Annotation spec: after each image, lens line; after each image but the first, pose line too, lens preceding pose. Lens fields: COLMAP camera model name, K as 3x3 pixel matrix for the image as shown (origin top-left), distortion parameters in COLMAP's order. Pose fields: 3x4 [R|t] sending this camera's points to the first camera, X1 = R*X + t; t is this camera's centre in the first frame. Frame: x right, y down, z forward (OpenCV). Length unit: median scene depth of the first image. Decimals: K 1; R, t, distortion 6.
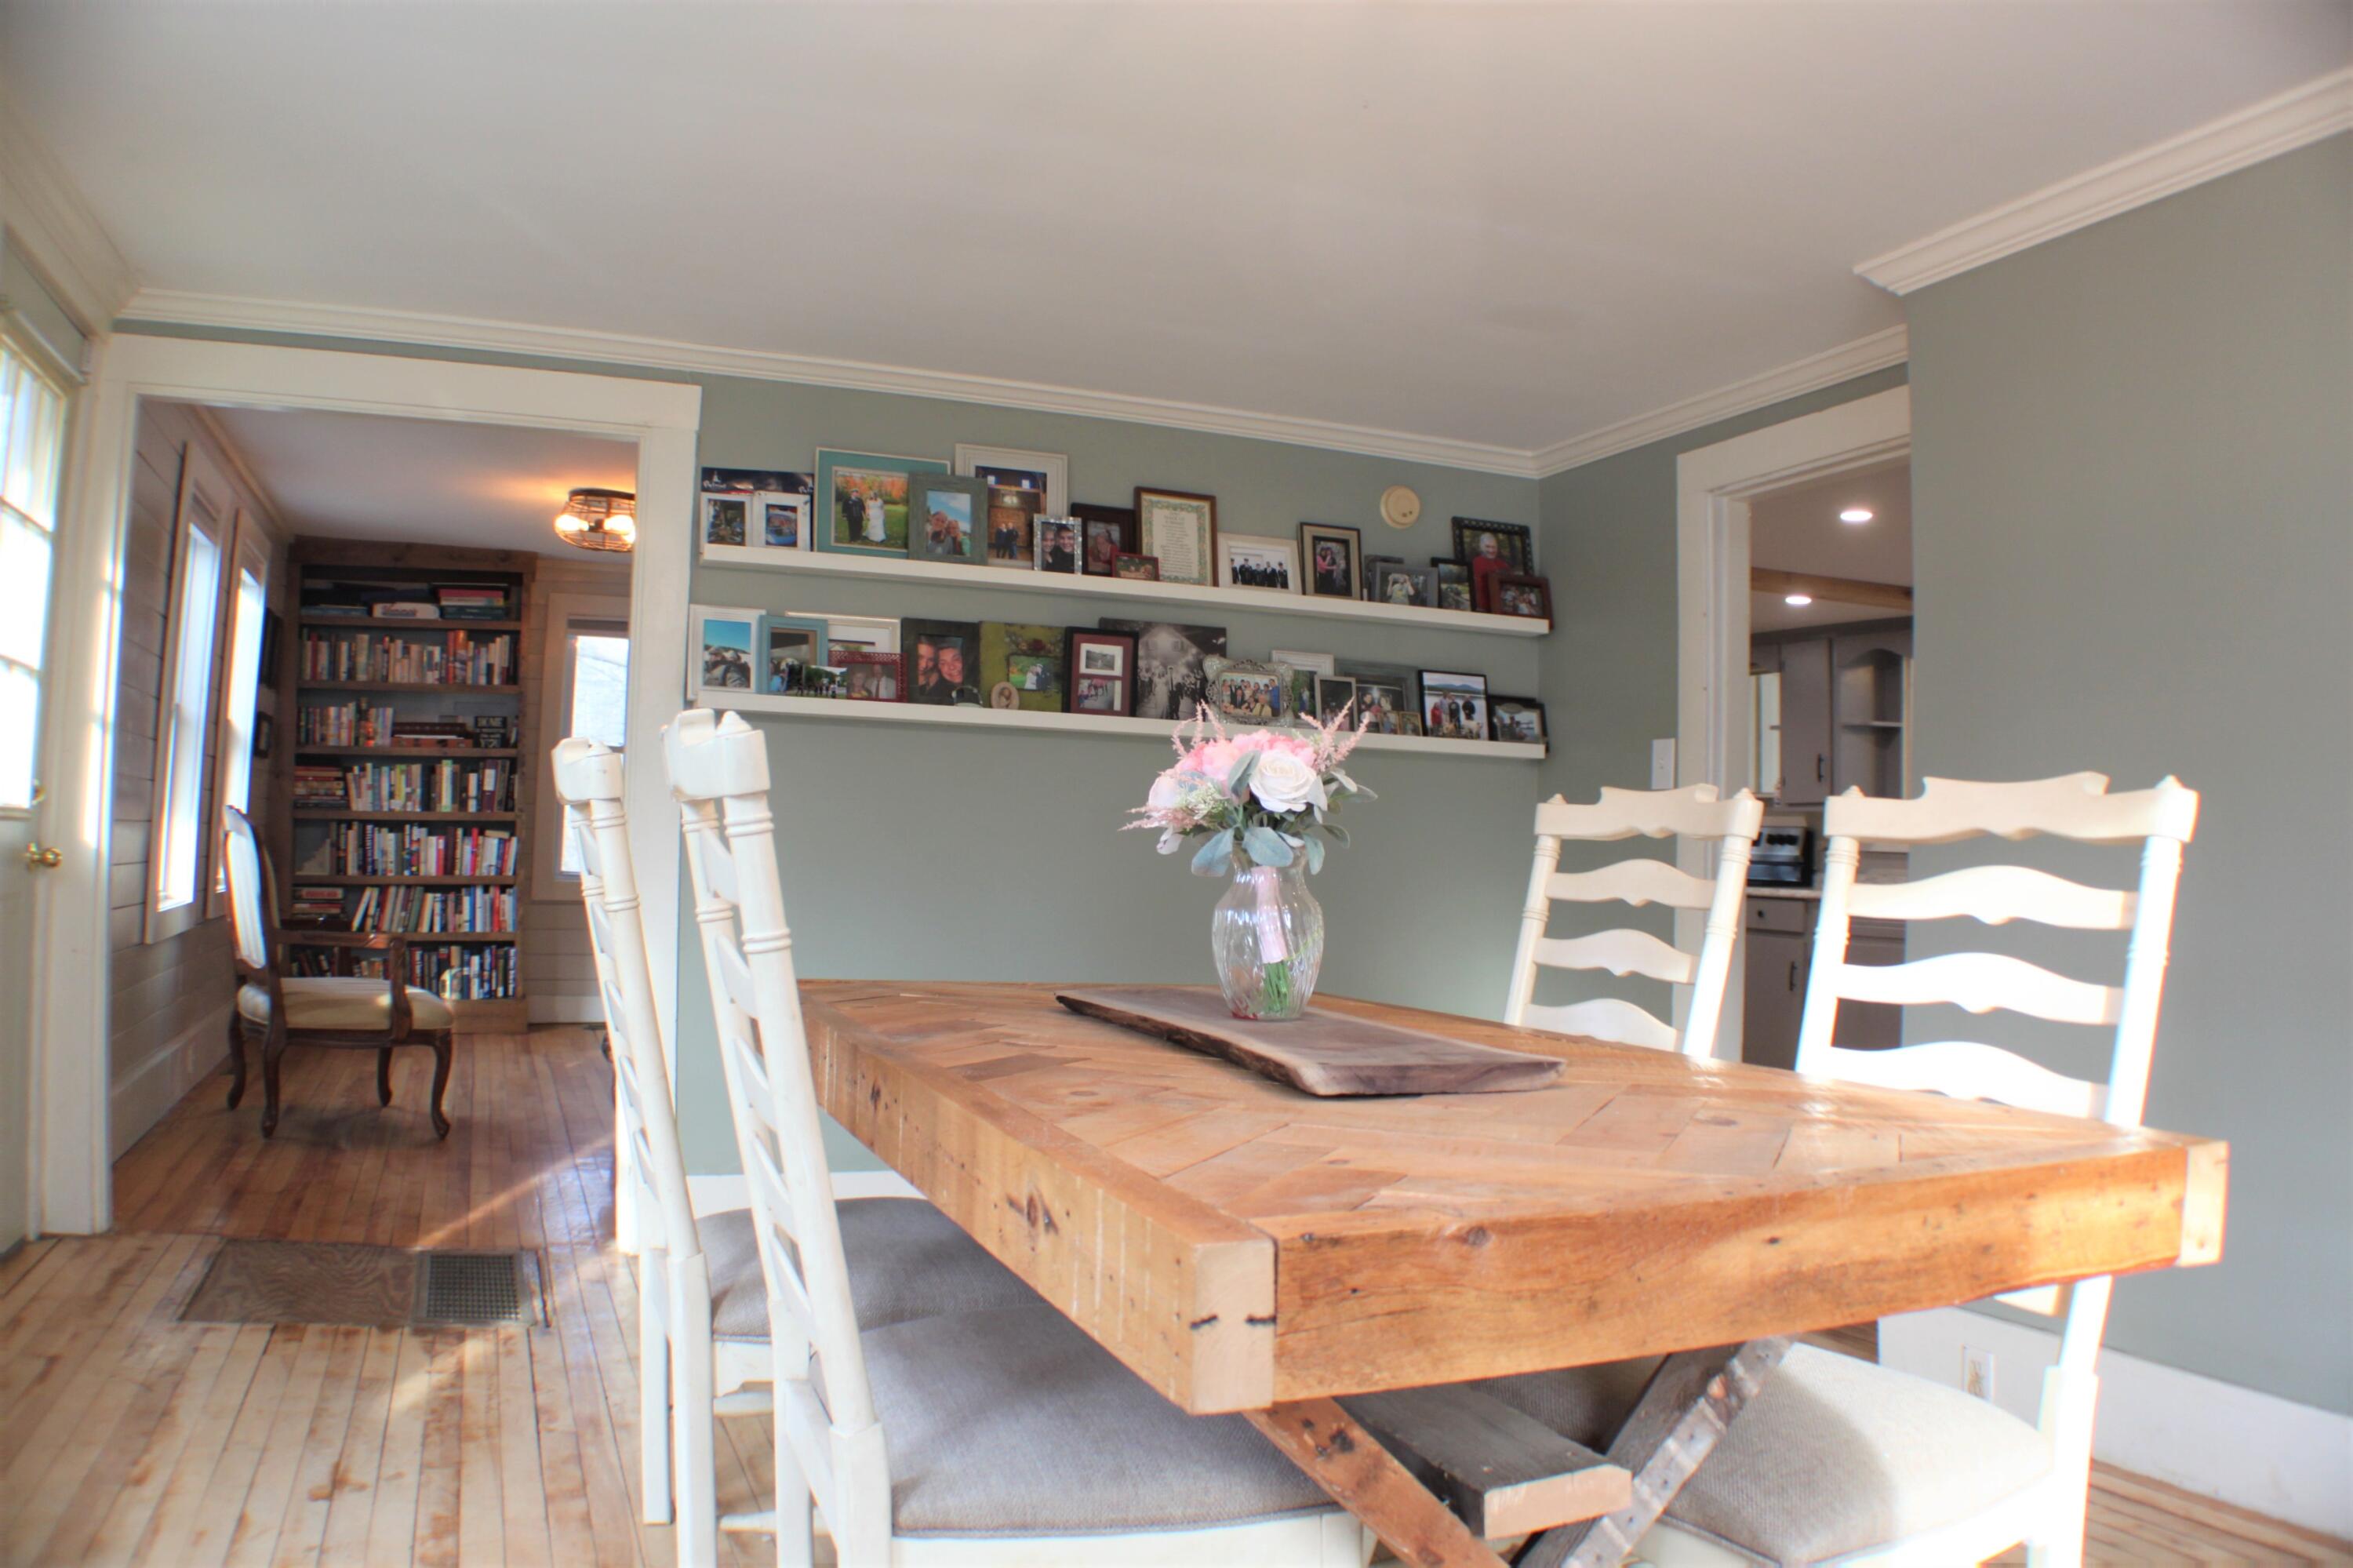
lens RADIAL K [[1806.6, 0, 1178.8], [0, 1806.6, 748.7], [0, 0, 1]] dist [-0.231269, 0.092098]
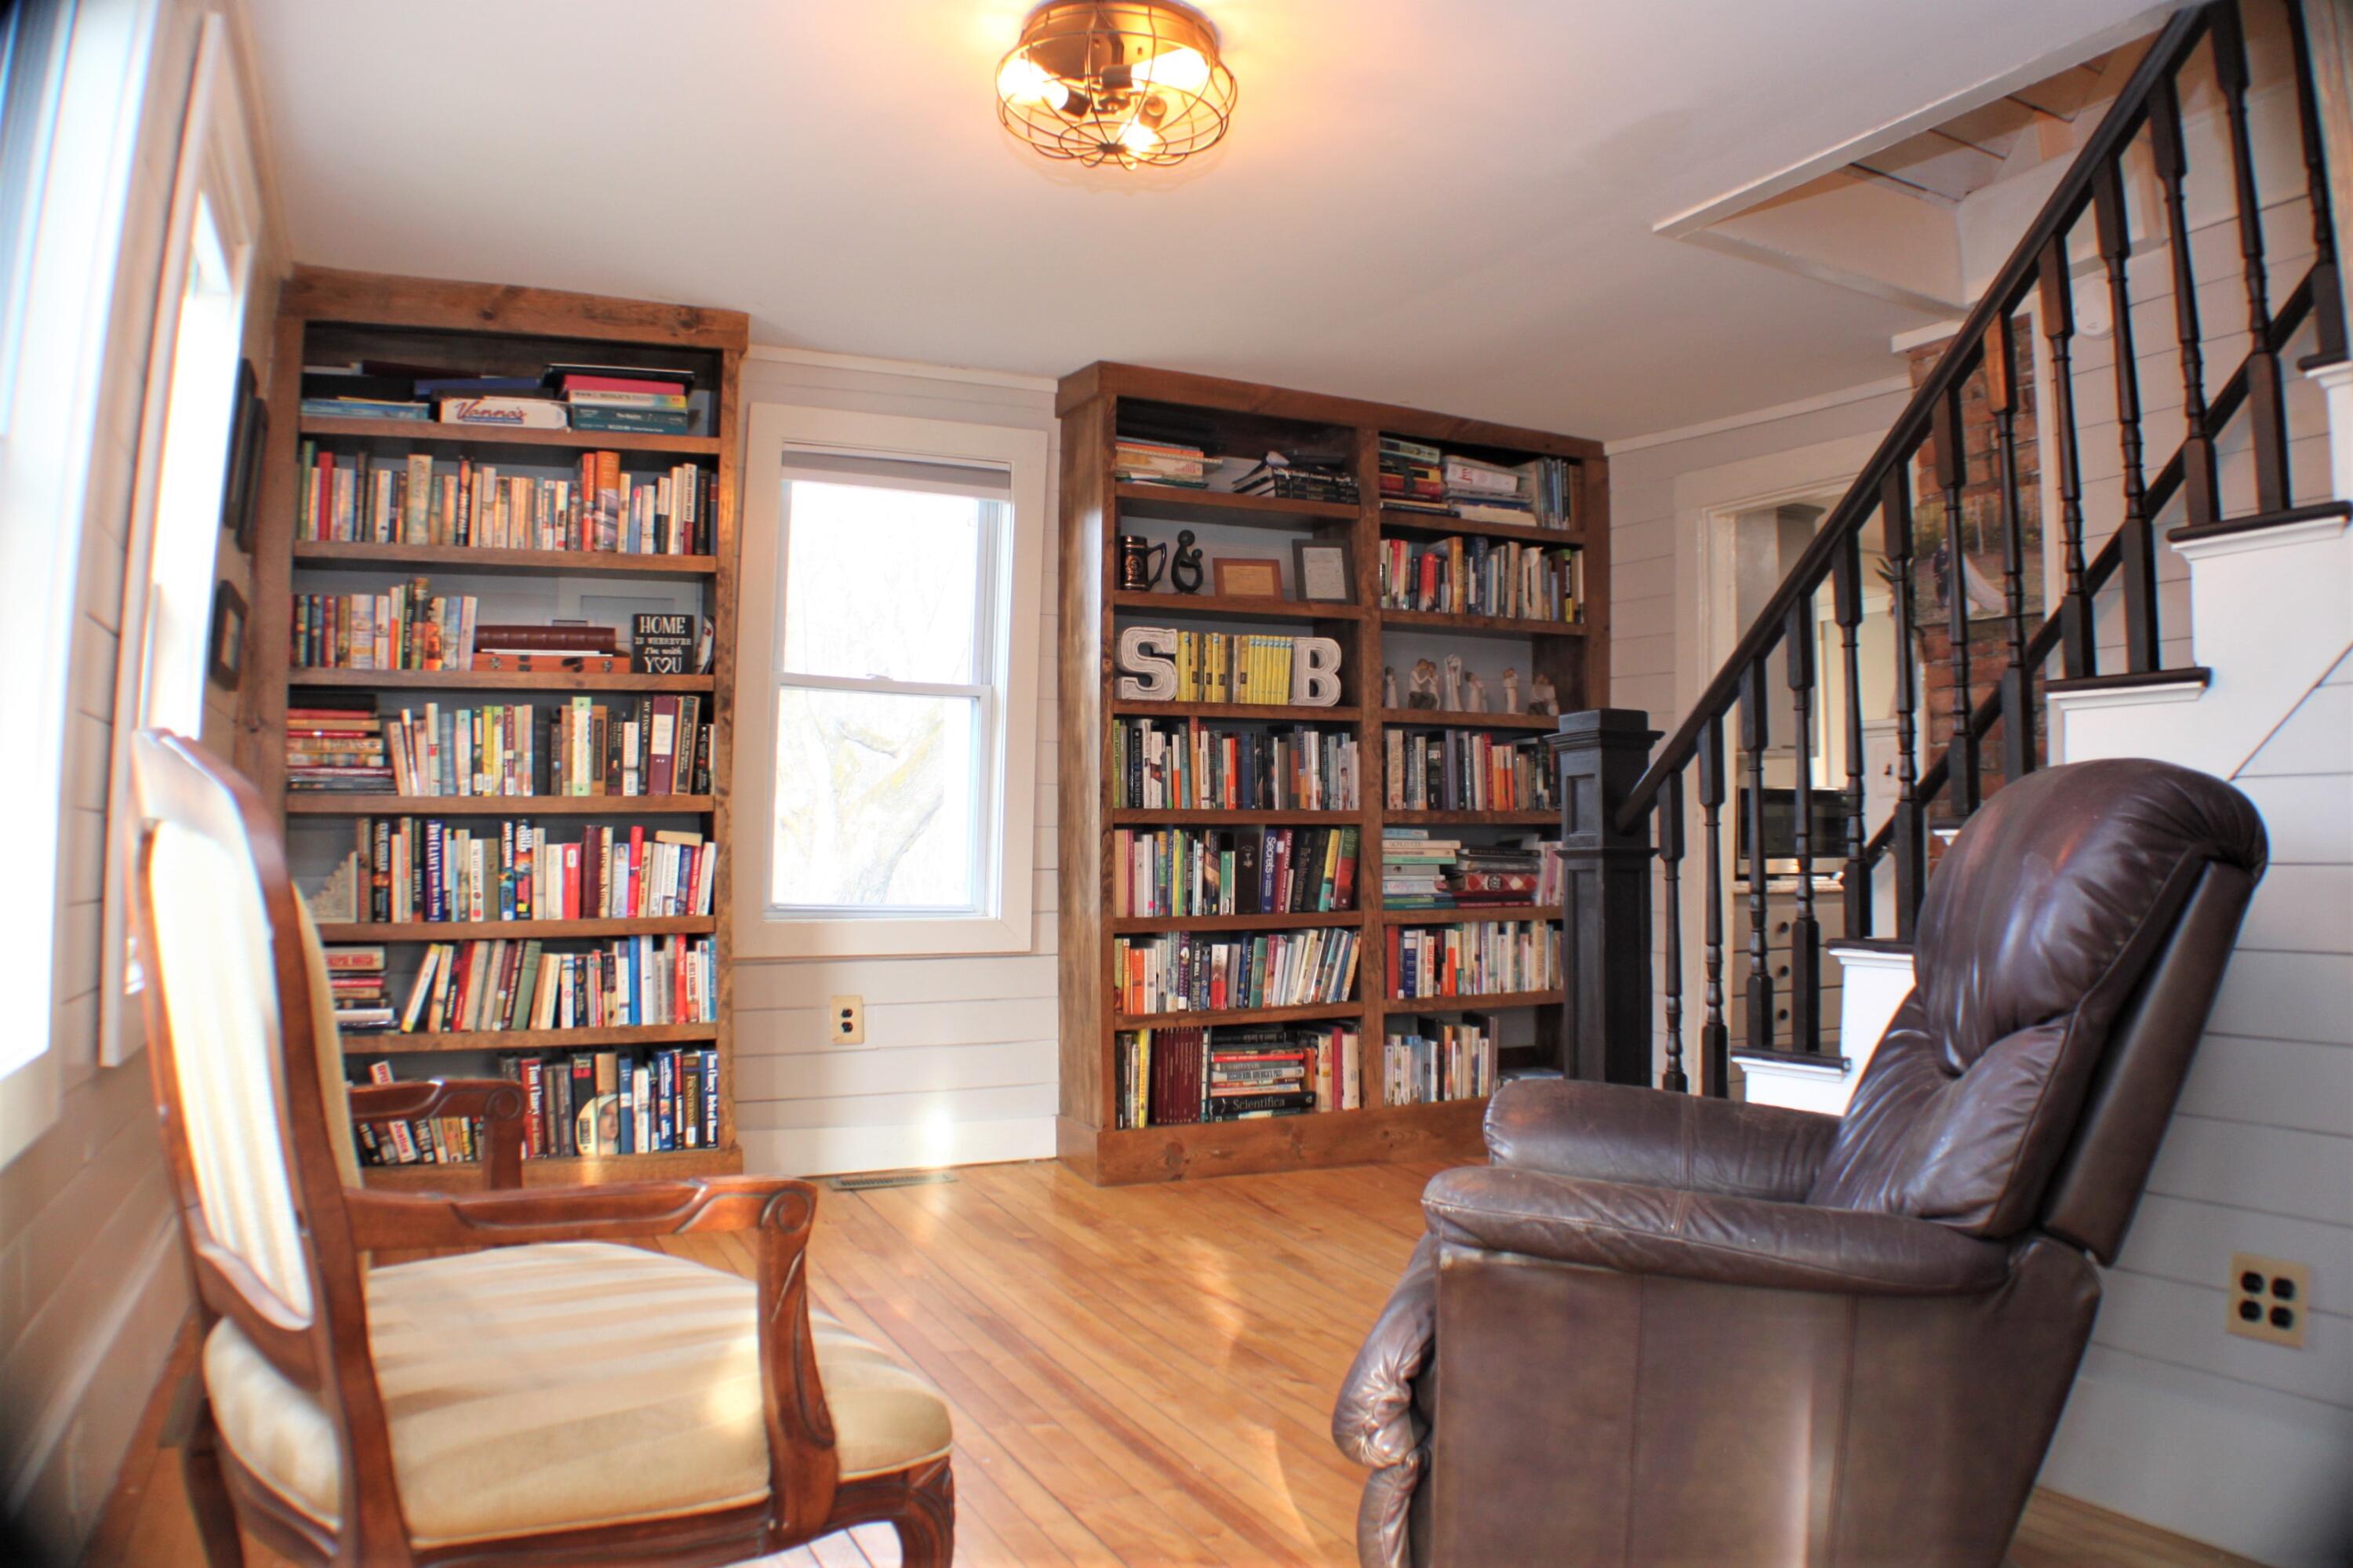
lens RADIAL K [[1754.2, 0, 1175.5], [0, 1754.2, 757.8], [0, 0, 1]] dist [-0.222242, 0.071086]
pose [[0.998699, -0.013316, 0.049218, -0.270549], [0.013367, 0.999910, -0.000717, 0.027640], [-0.049204, 0.001374, 0.998788, 0.482077]]
